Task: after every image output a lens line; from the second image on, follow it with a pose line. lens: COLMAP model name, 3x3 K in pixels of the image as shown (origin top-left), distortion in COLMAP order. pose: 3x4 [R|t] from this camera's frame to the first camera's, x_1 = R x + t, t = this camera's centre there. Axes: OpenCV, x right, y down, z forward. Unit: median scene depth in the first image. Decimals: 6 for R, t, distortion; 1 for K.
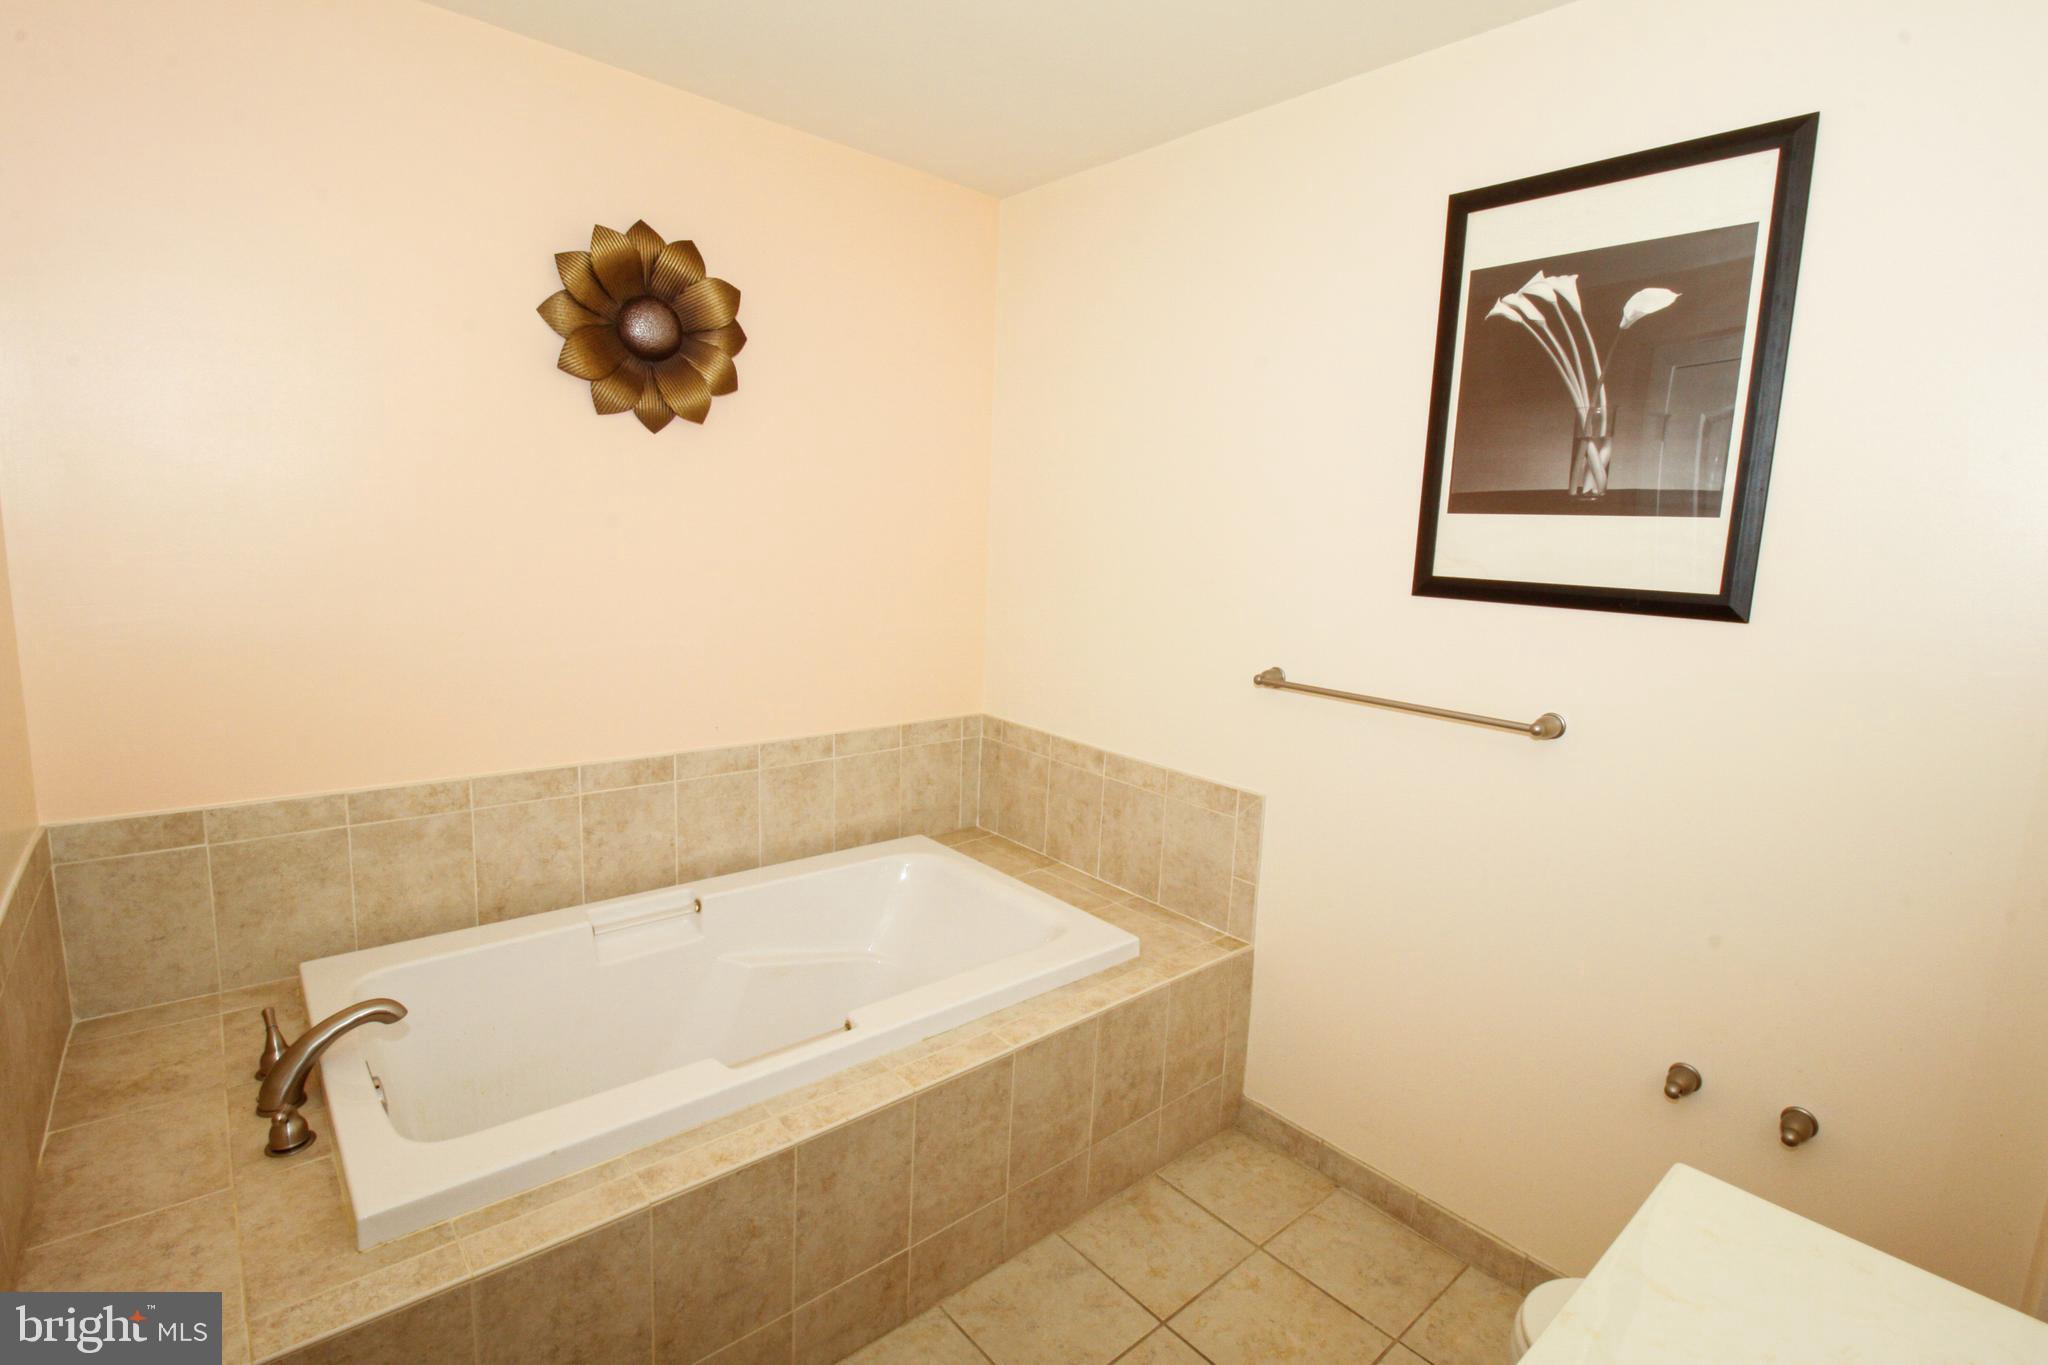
lens RADIAL K [[945.2, 0, 1034.3], [0, 945.2, 676.1], [0, 0, 1]] dist [-0.008133, -0.003488]
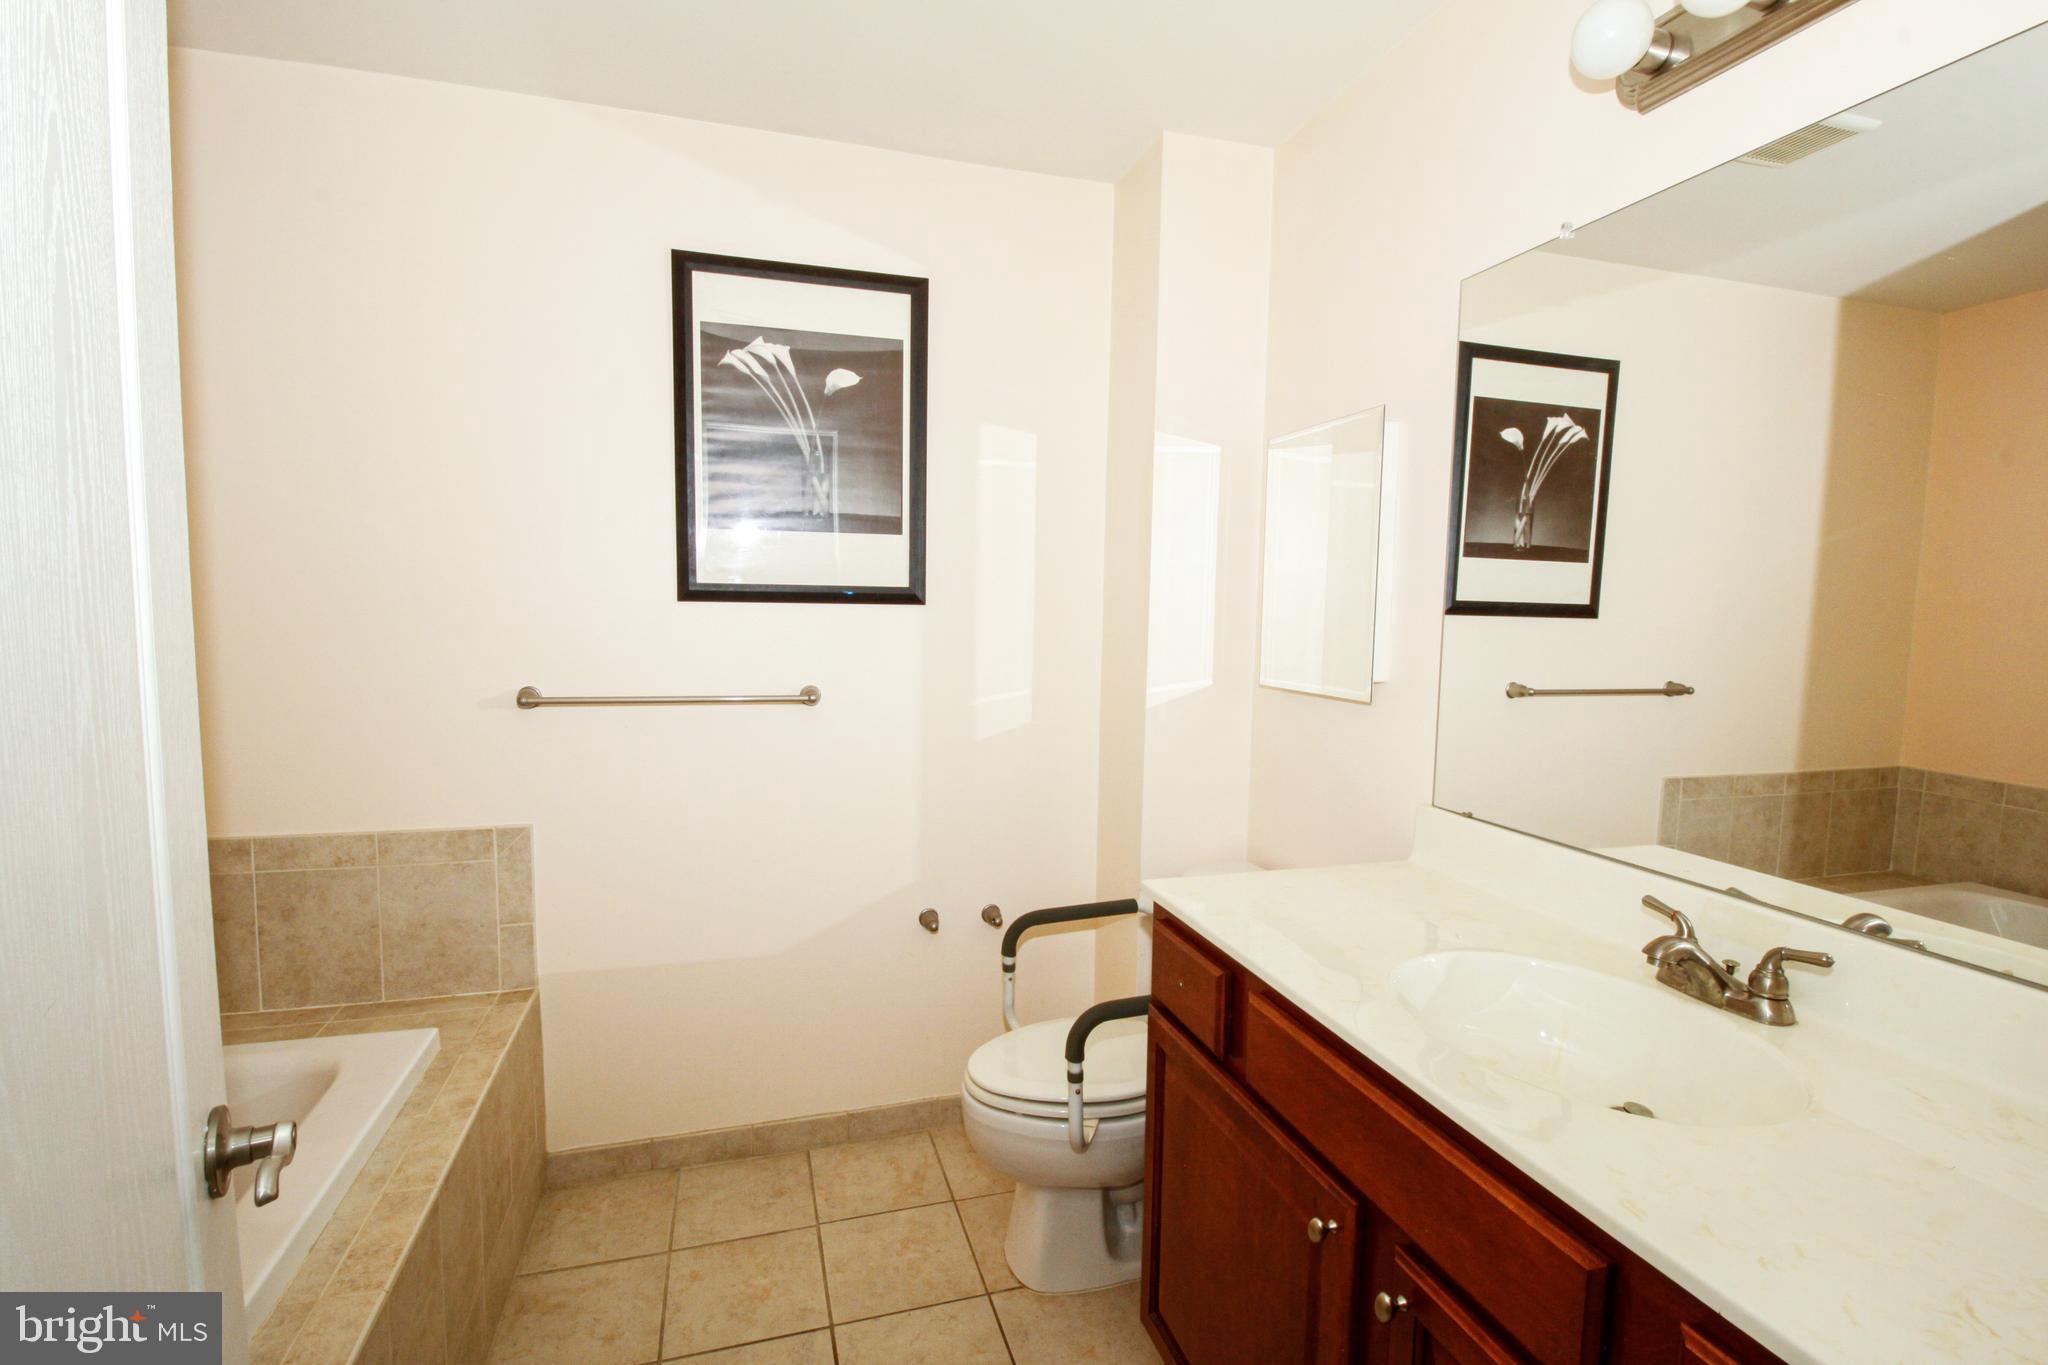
lens RADIAL K [[945.2, 0, 1033.1], [0, 945.2, 683.7], [0, 0, 1]] dist [-0.008133, -0.003488]
pose [[0.416099, -0.116618, 0.901810, -0.442071], [0.140701, 0.988055, 0.062851, -0.001316], [-0.898368, 0.100733, 0.427537, 0.163011]]
